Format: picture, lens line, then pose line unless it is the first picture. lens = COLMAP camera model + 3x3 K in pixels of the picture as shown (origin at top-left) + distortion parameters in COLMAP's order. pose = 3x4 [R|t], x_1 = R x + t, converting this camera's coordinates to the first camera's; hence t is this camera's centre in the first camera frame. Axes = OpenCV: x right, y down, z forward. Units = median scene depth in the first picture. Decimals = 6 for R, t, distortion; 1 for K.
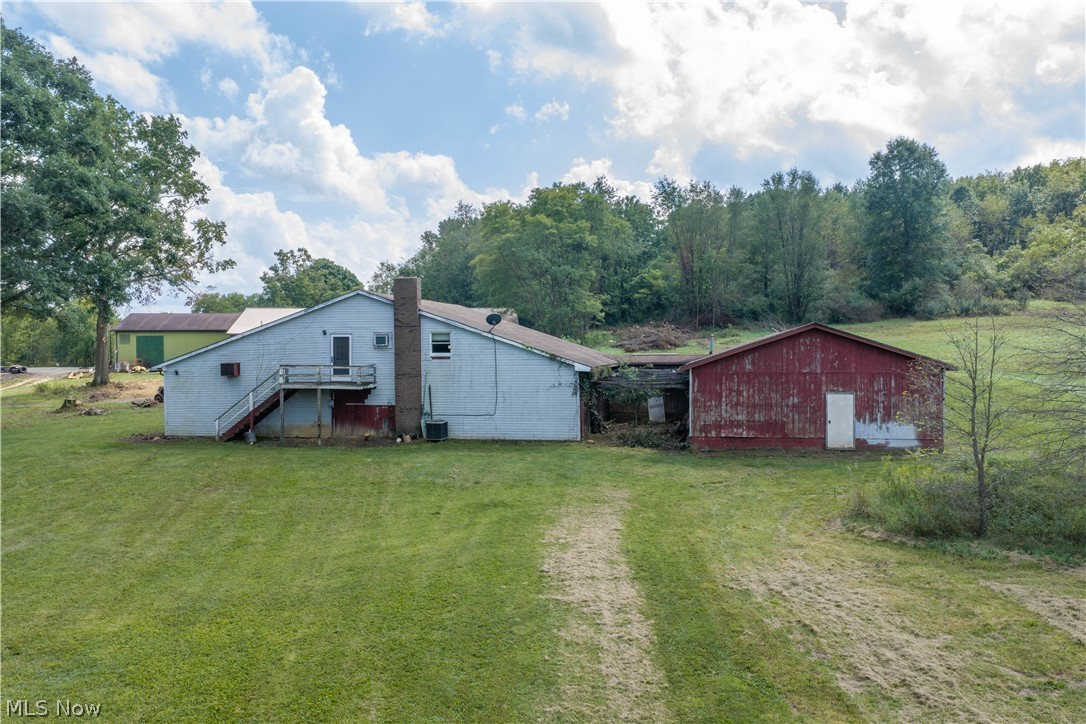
lens RADIAL K [[912.7, 0, 546.3], [0, 912.7, 381.5], [0, 0, 1]] dist [0.031270, -0.051301]
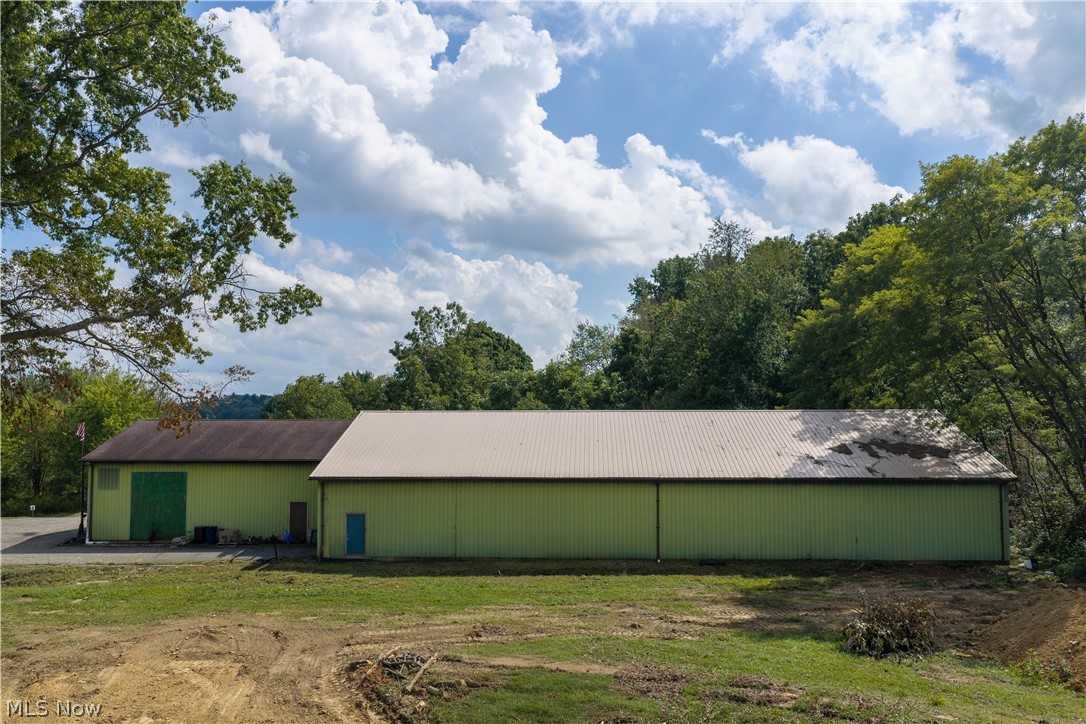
lens RADIAL K [[912.7, 0, 538.9], [0, 912.7, 366.4], [0, 0, 1]] dist [0.031270, -0.051301]
pose [[0.990236, -0.003299, -0.139365, -0.480529], [-0.010205, 0.995322, -0.096072, -0.166574], [0.139030, 0.096556, 0.985570, 1.538483]]
